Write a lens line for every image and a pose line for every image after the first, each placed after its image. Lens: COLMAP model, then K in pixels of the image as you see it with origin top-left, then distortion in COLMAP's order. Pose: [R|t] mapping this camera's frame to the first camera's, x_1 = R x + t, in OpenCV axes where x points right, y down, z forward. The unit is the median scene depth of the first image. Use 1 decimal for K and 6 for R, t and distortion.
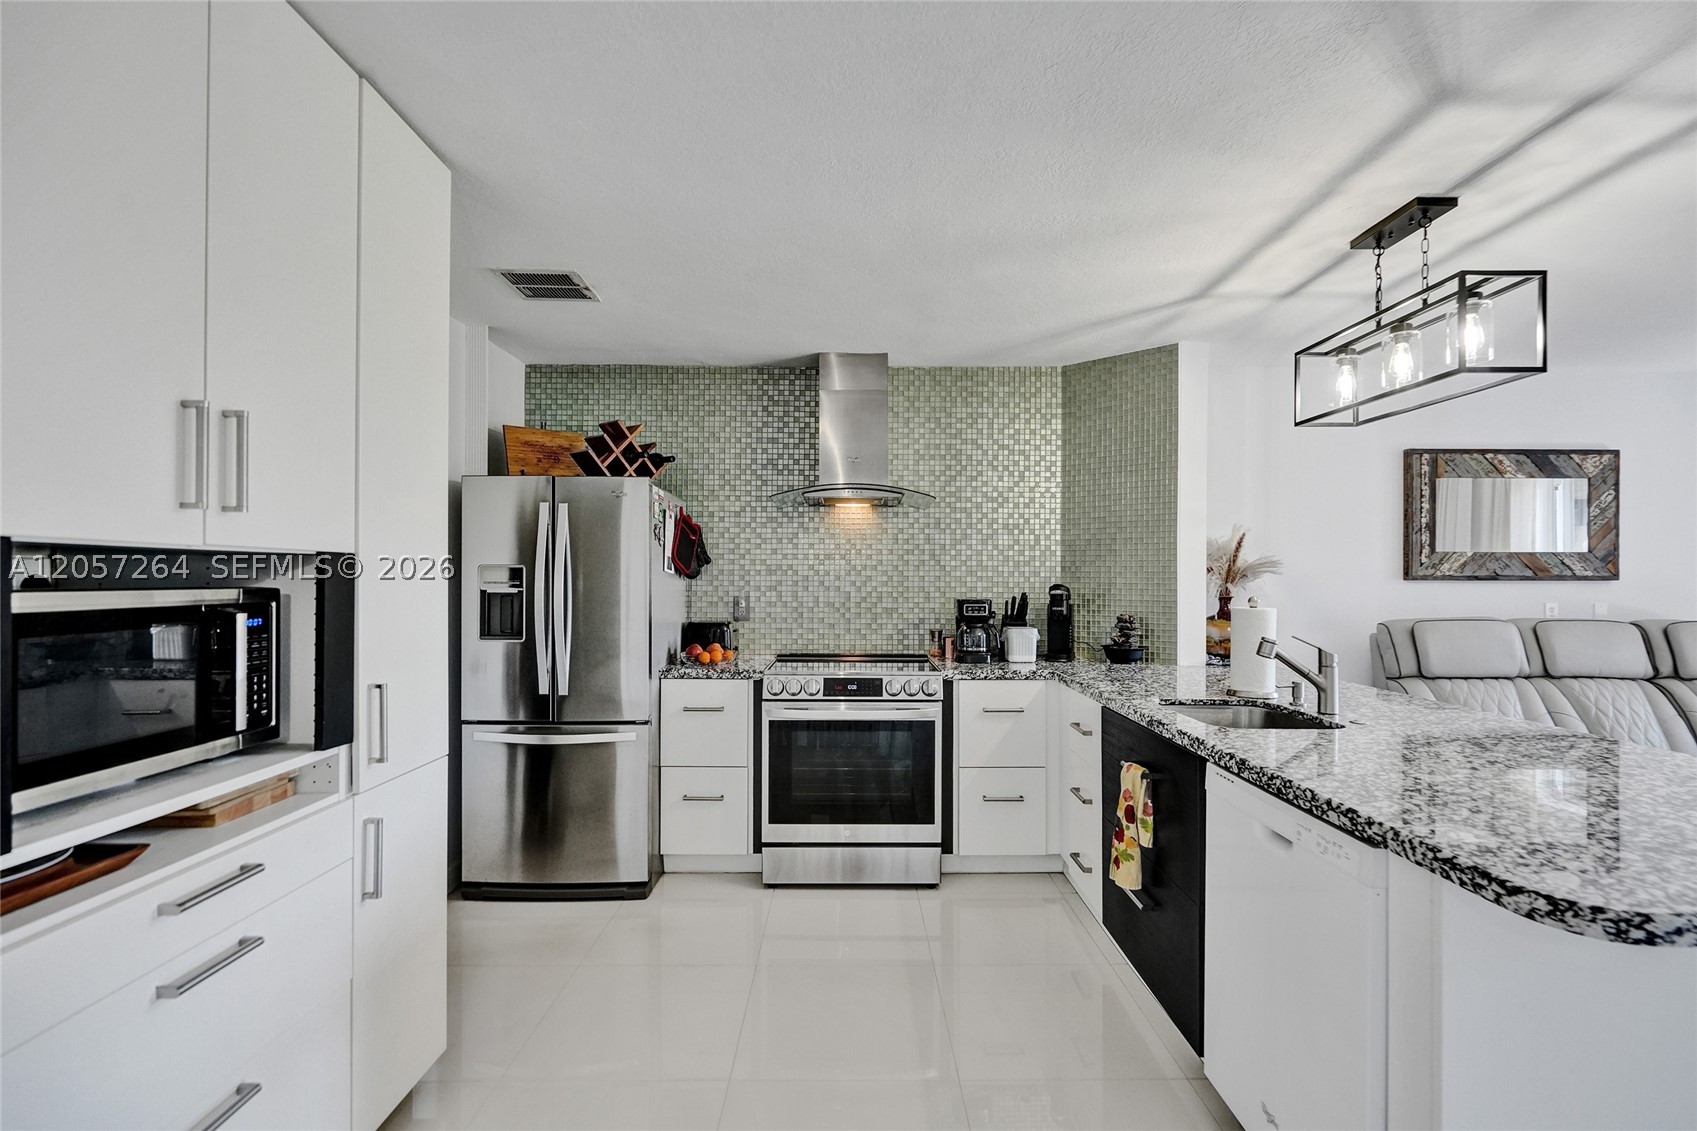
lens RADIAL K [[775.8, 0, 852.1], [0, 775.8, 570.7], [0, 0, 1]] dist [-0.003798, 0.000416]
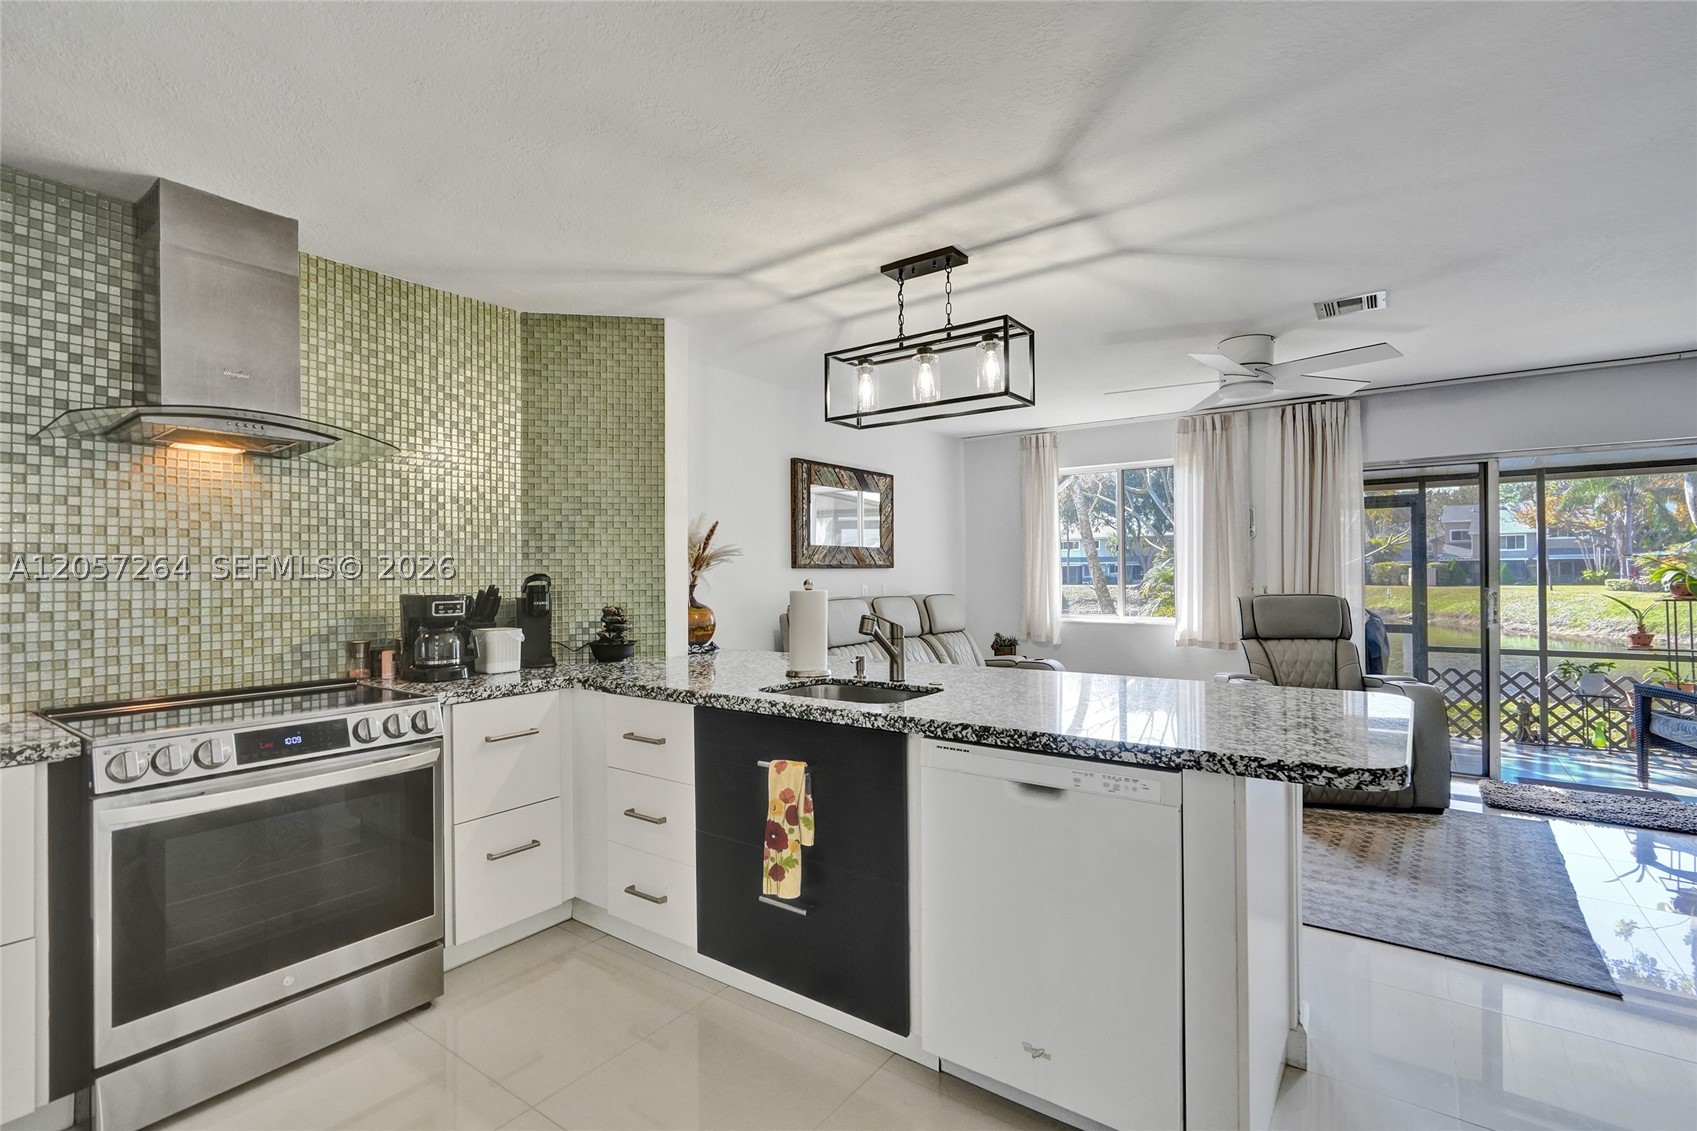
lens RADIAL K [[775.8, 0, 852.1], [0, 775.8, 570.7], [0, 0, 1]] dist [-0.003798, 0.000416]
pose [[0.589226, -0.005510, 0.807949, -0.193431], [0.005031, 0.999982, 0.003151, 0.012491], [-0.807952, 0.002208, 0.589244, 0.228760]]
